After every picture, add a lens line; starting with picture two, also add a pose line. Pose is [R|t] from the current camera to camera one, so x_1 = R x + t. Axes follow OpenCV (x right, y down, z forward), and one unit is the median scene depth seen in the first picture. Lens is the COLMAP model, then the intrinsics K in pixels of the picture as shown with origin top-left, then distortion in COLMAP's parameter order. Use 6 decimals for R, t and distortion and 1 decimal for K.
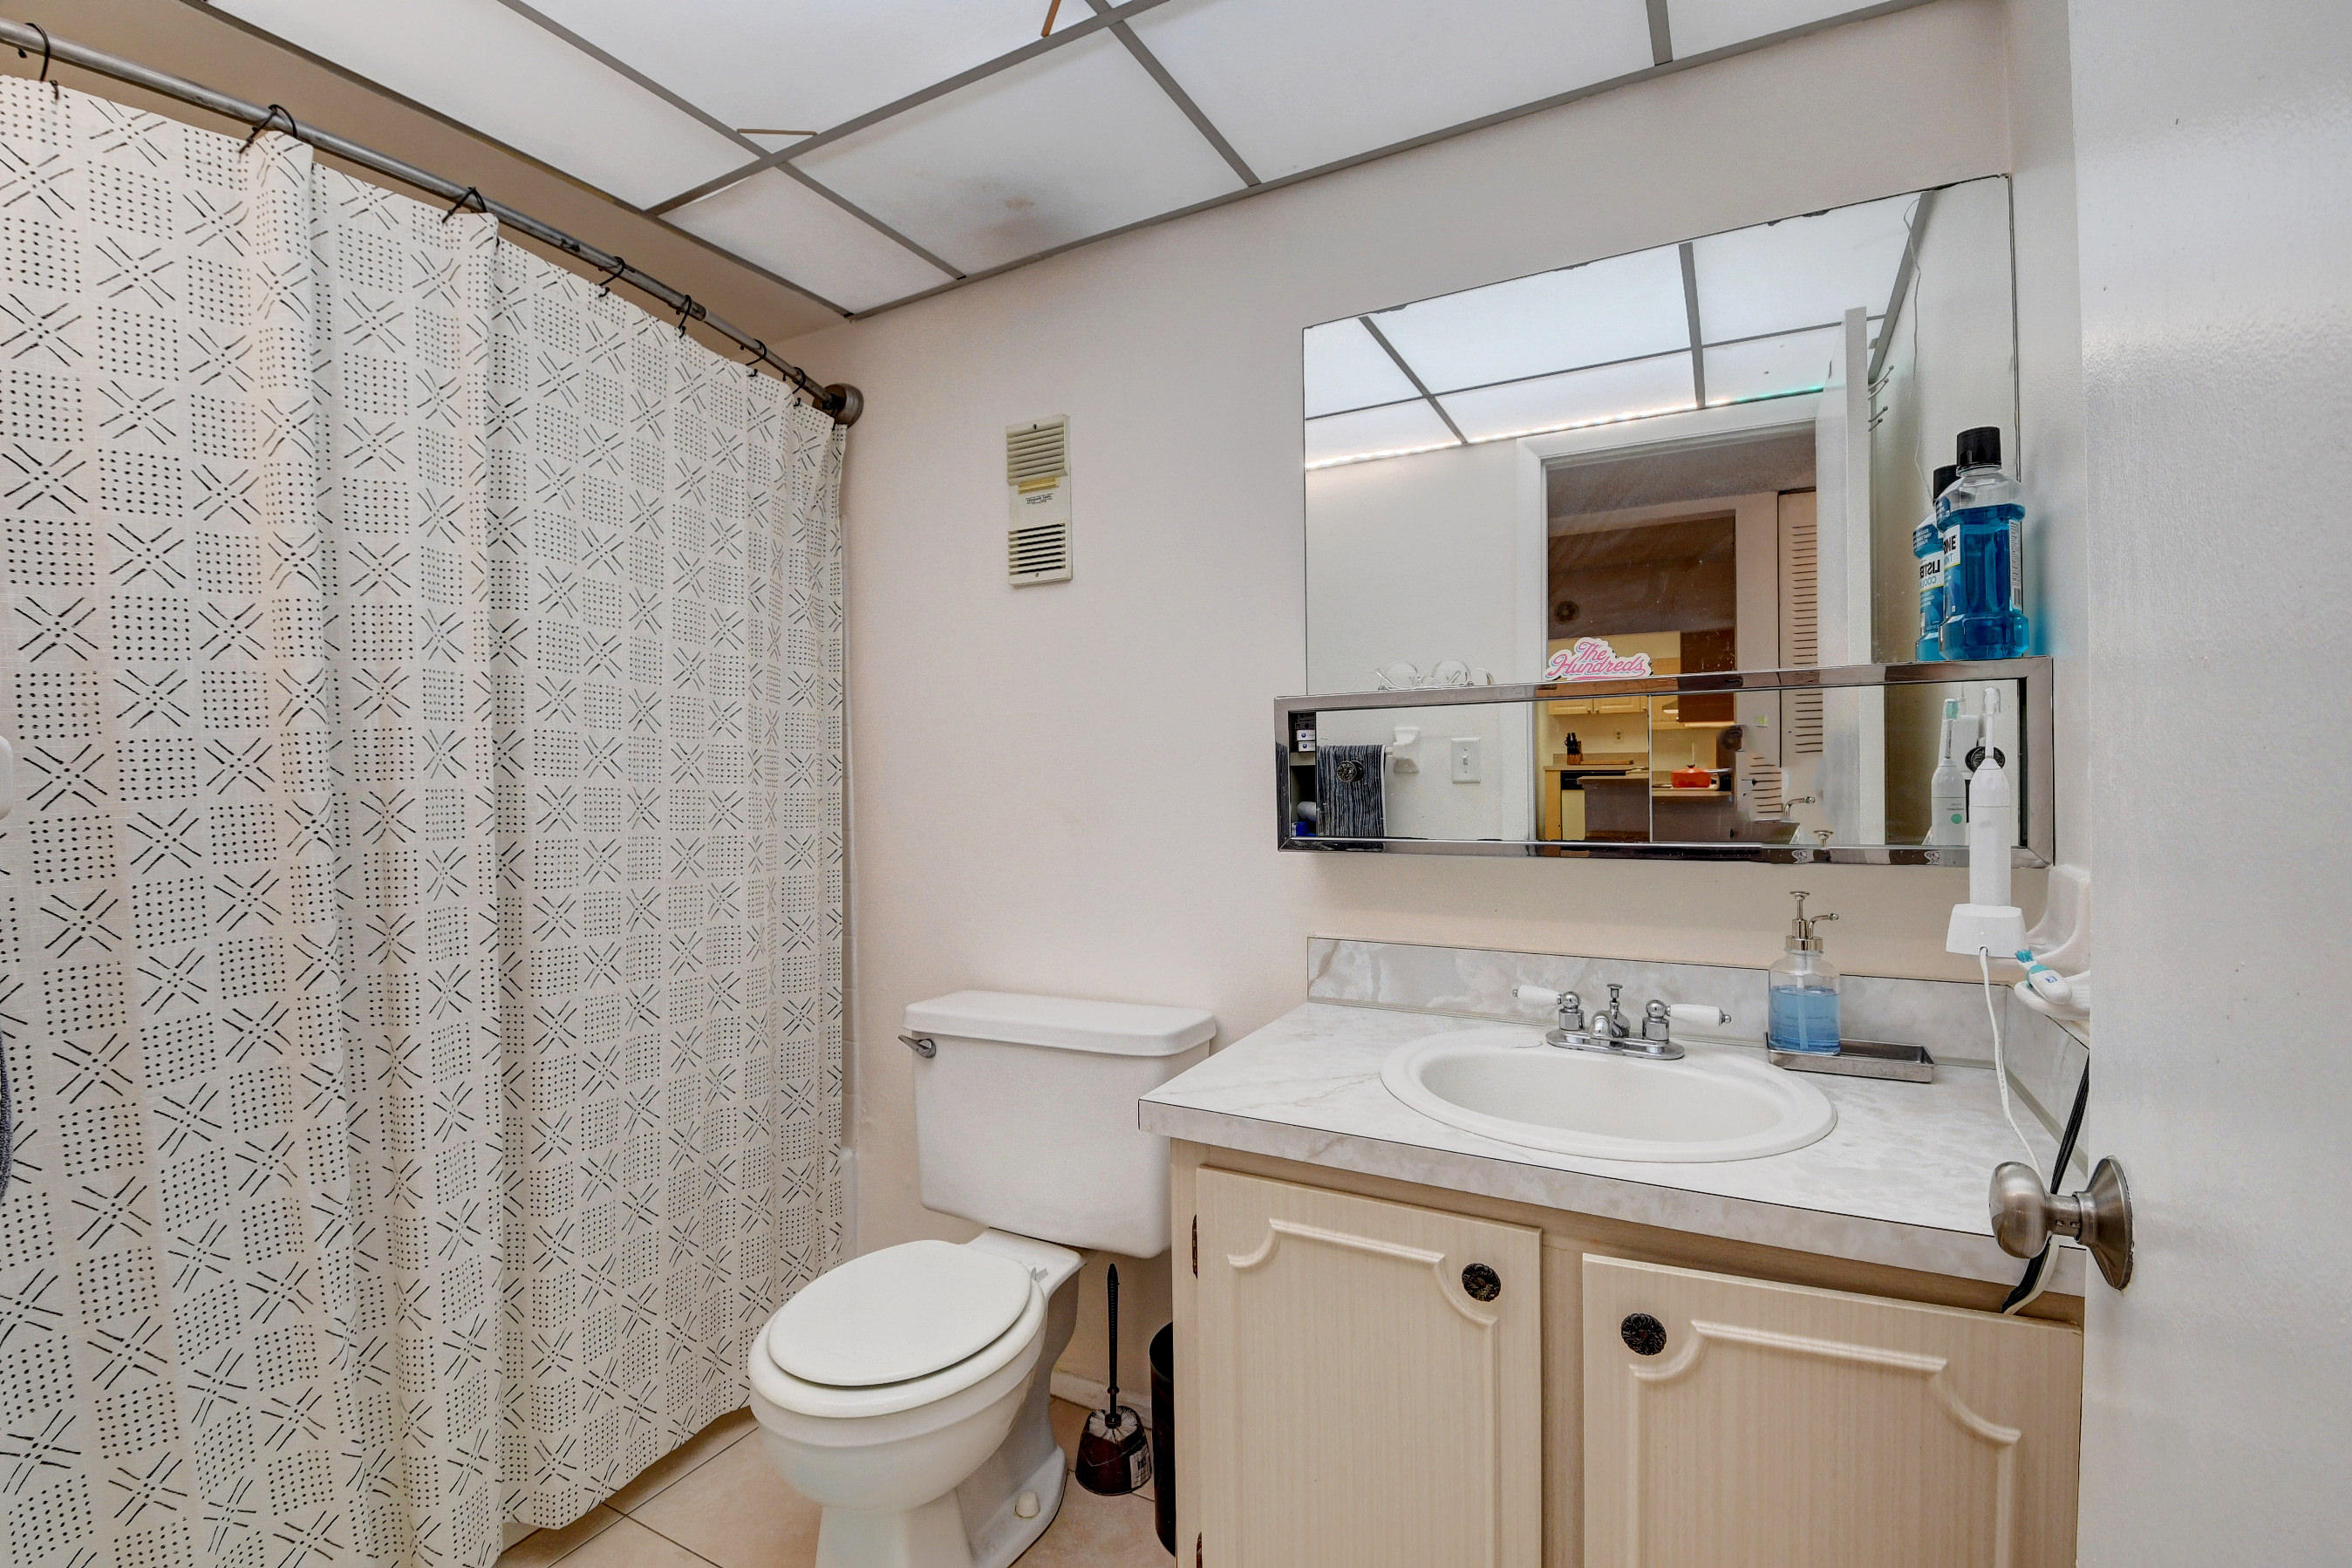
lens RADIAL K [[1036.6, 0, 1176.0], [0, 1036.6, 784.0], [0, 0, 1]] dist [0.028375, -0.036664]
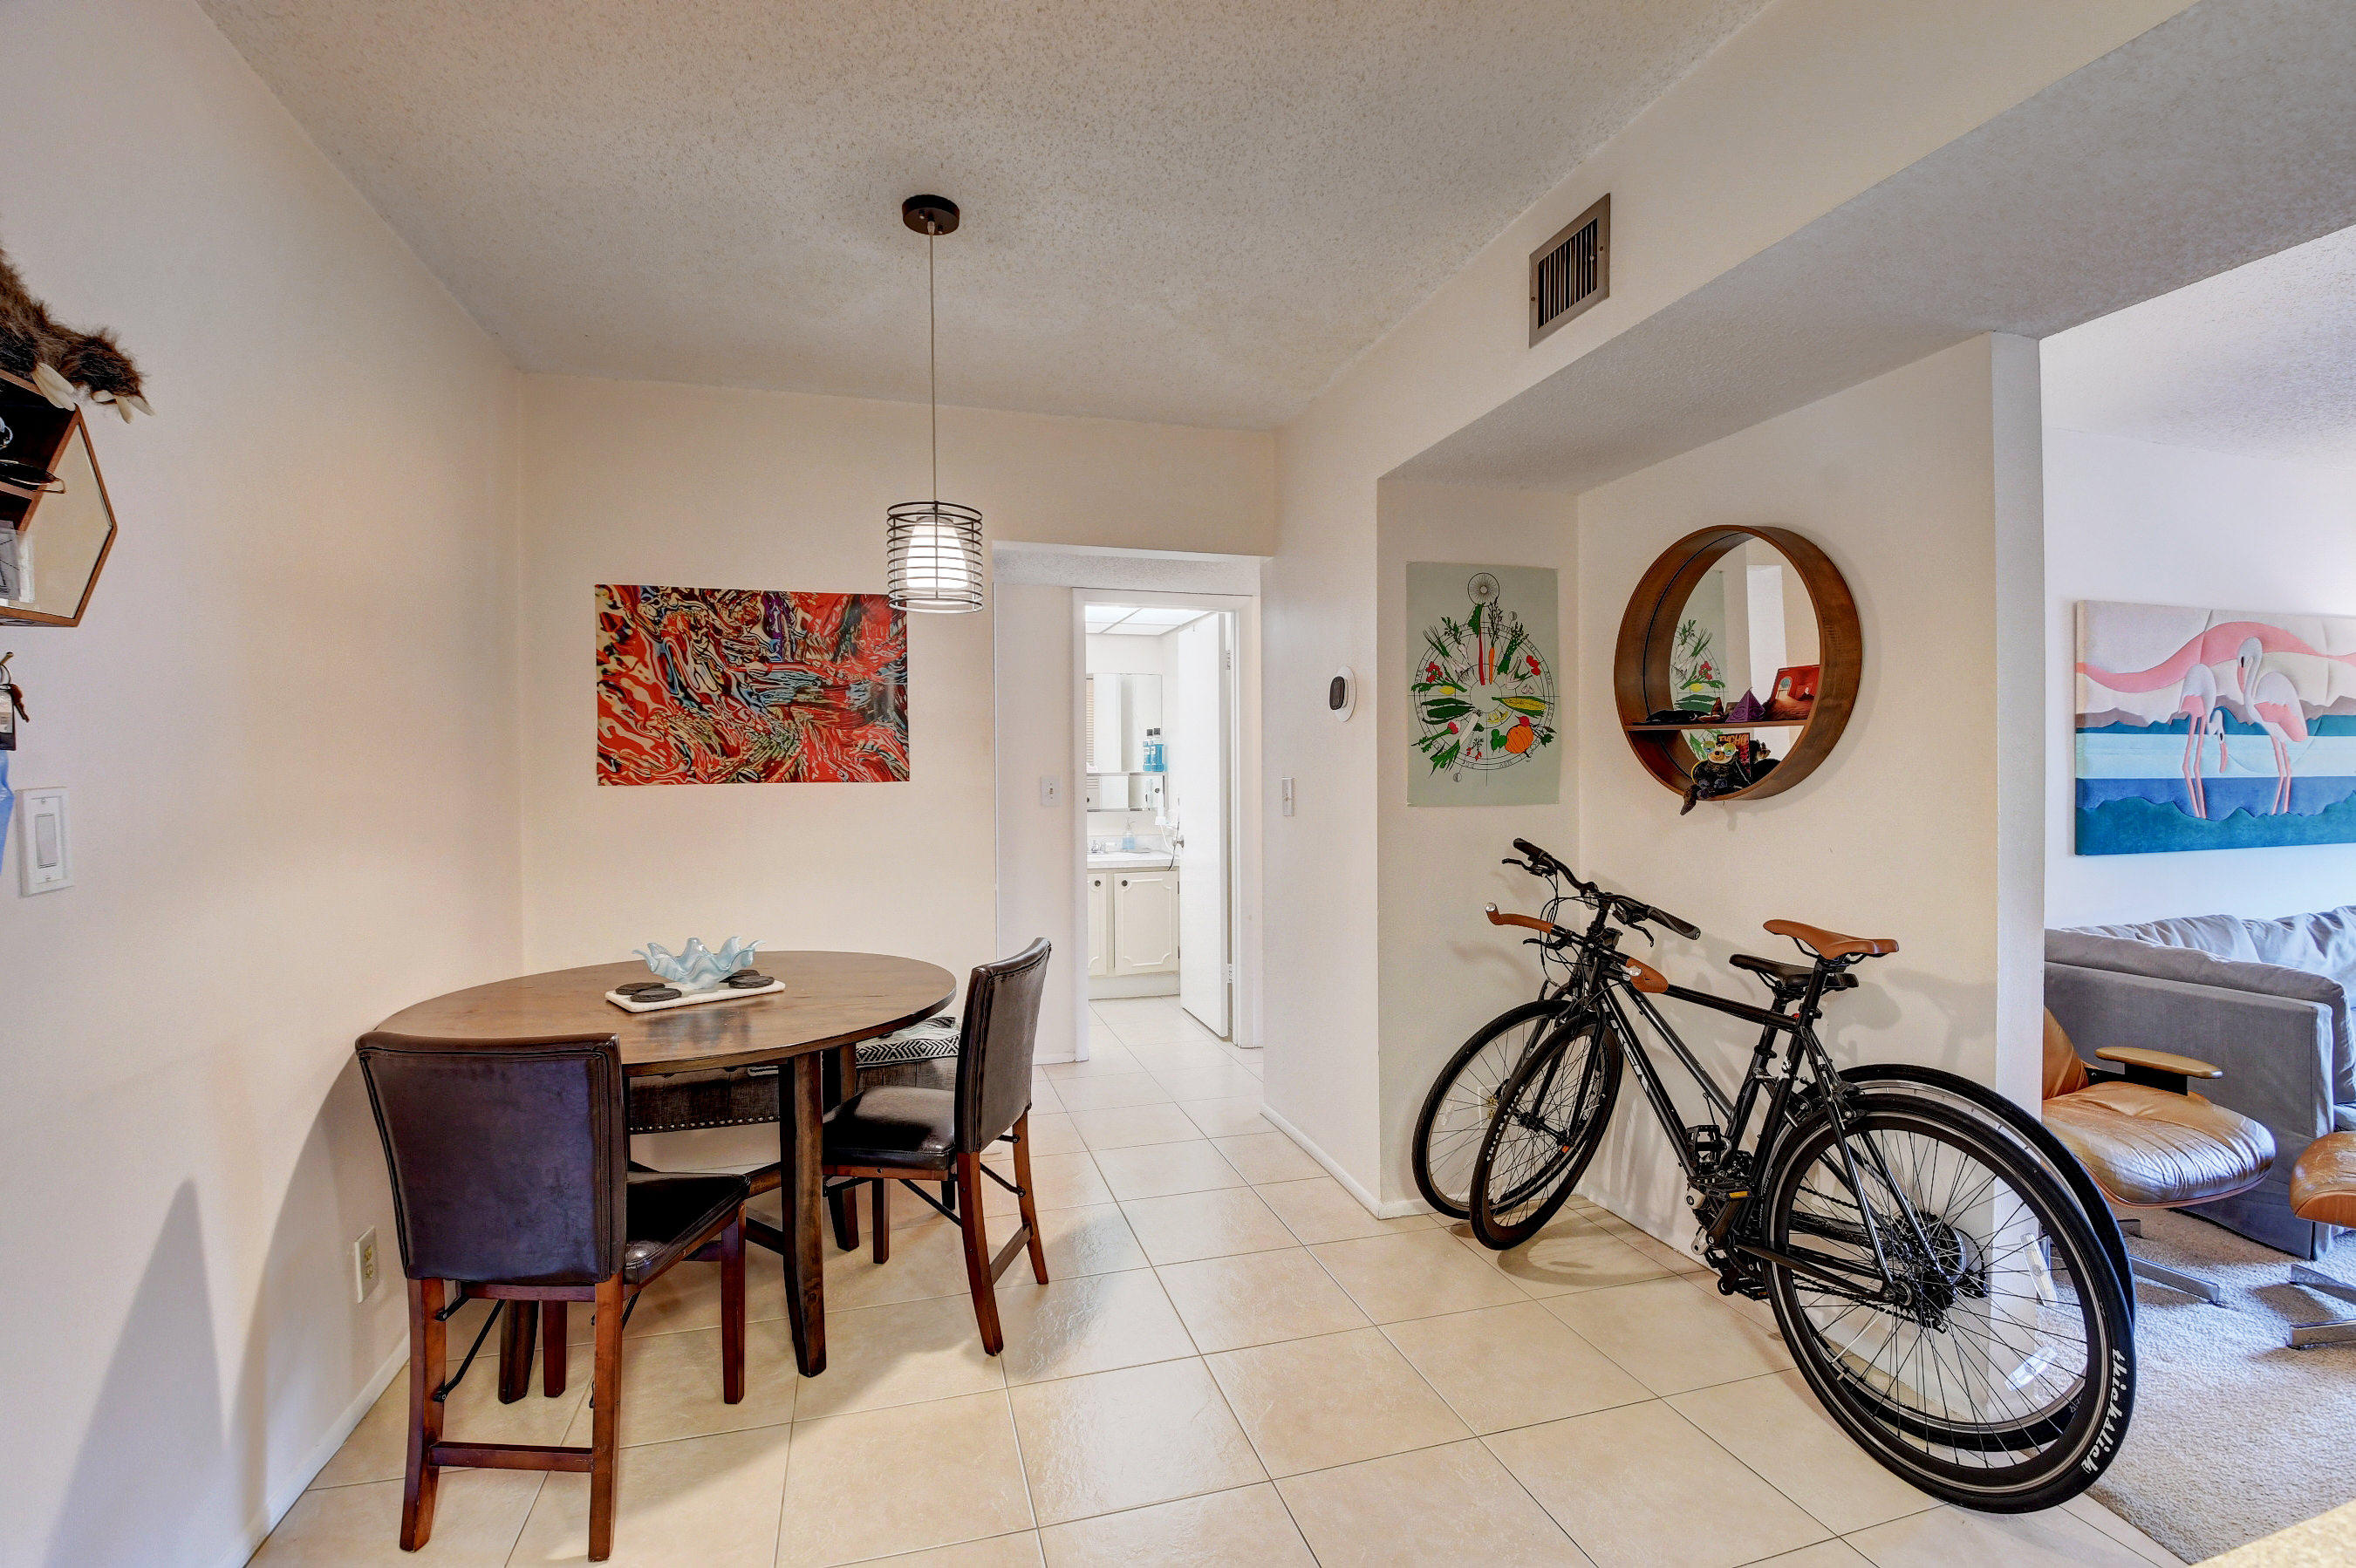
lens RADIAL K [[1038.2, 0, 1178.0], [0, 1038.2, 784.0], [0, 0, 1]] dist [0.028375, -0.036664]
pose [[0.708947, 0.001343, 0.705260, -2.895614], [0.003705, 0.999977, -0.005628, -0.028509], [-0.705252, 0.006603, 0.708926, -2.844255]]
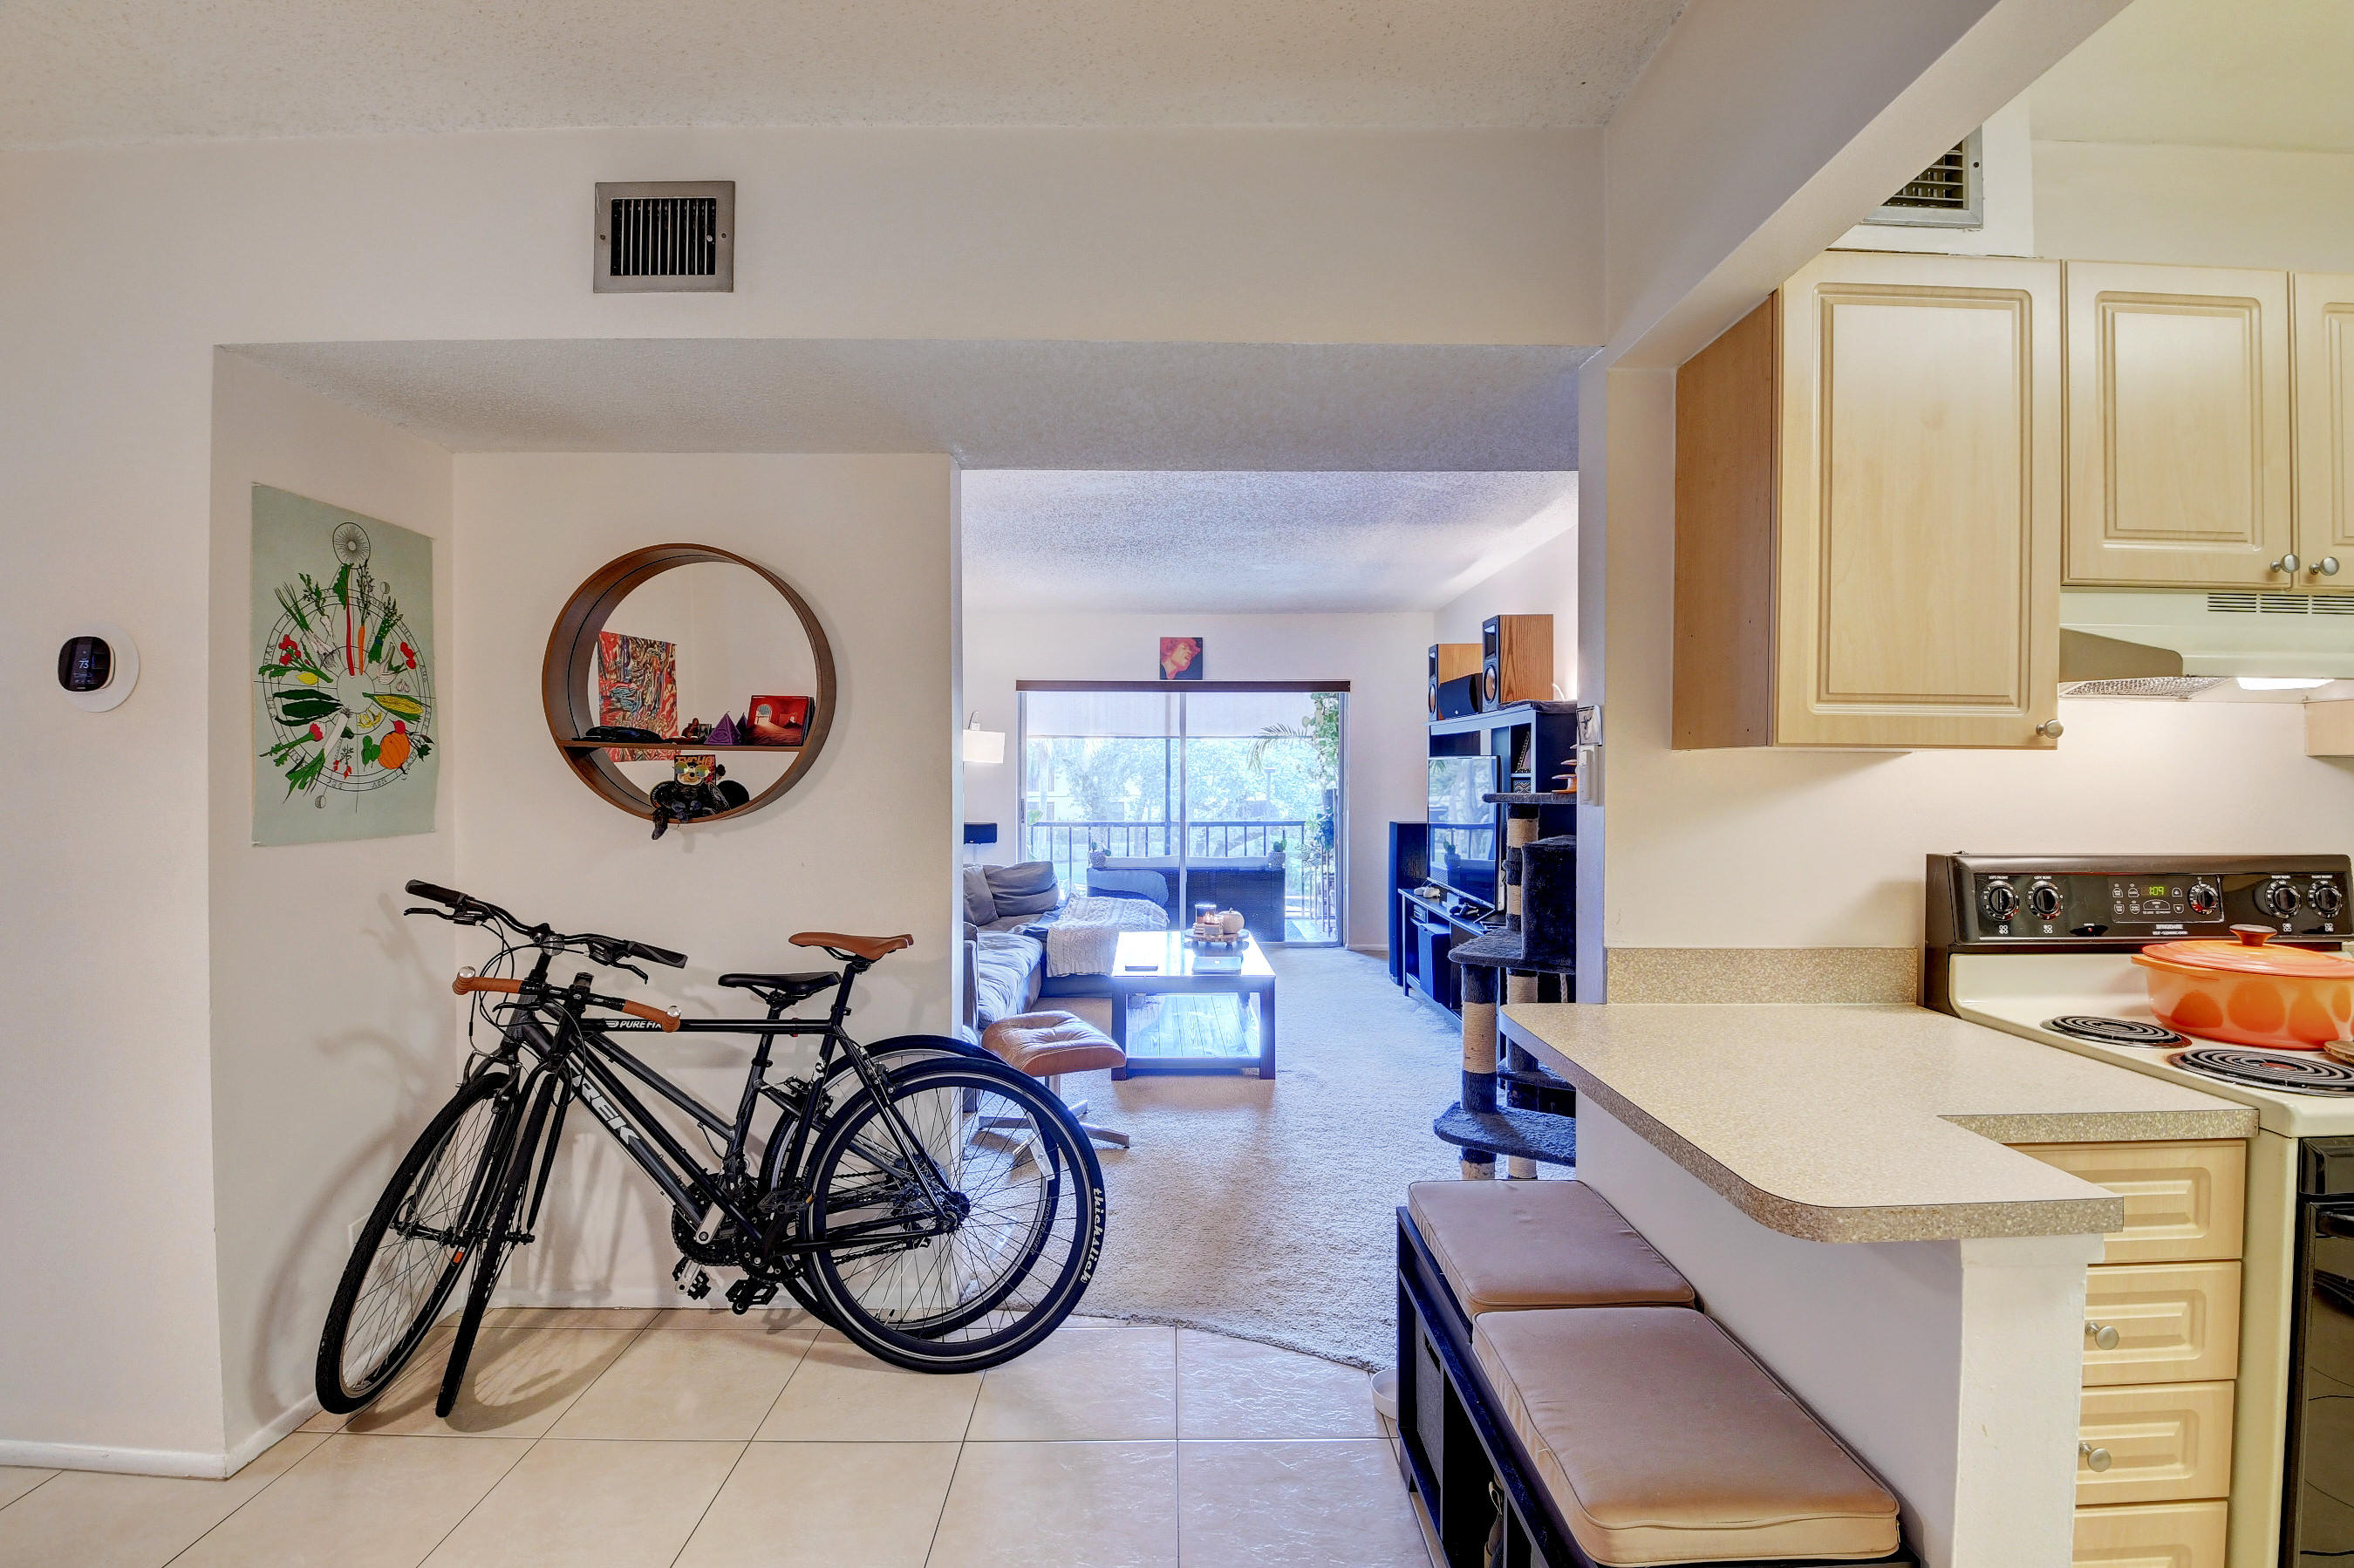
lens RADIAL K [[1045.3, 0, 1177.0], [0, 1045.3, 784.0], [0, 0, 1]] dist [-0.003906, -0.012674]
pose [[-0.487522, 0.006264, 0.873088, -2.915723], [0.013479, 0.999909, 0.000353, -0.069186], [-0.873006, 0.011940, -0.487563, -1.921210]]
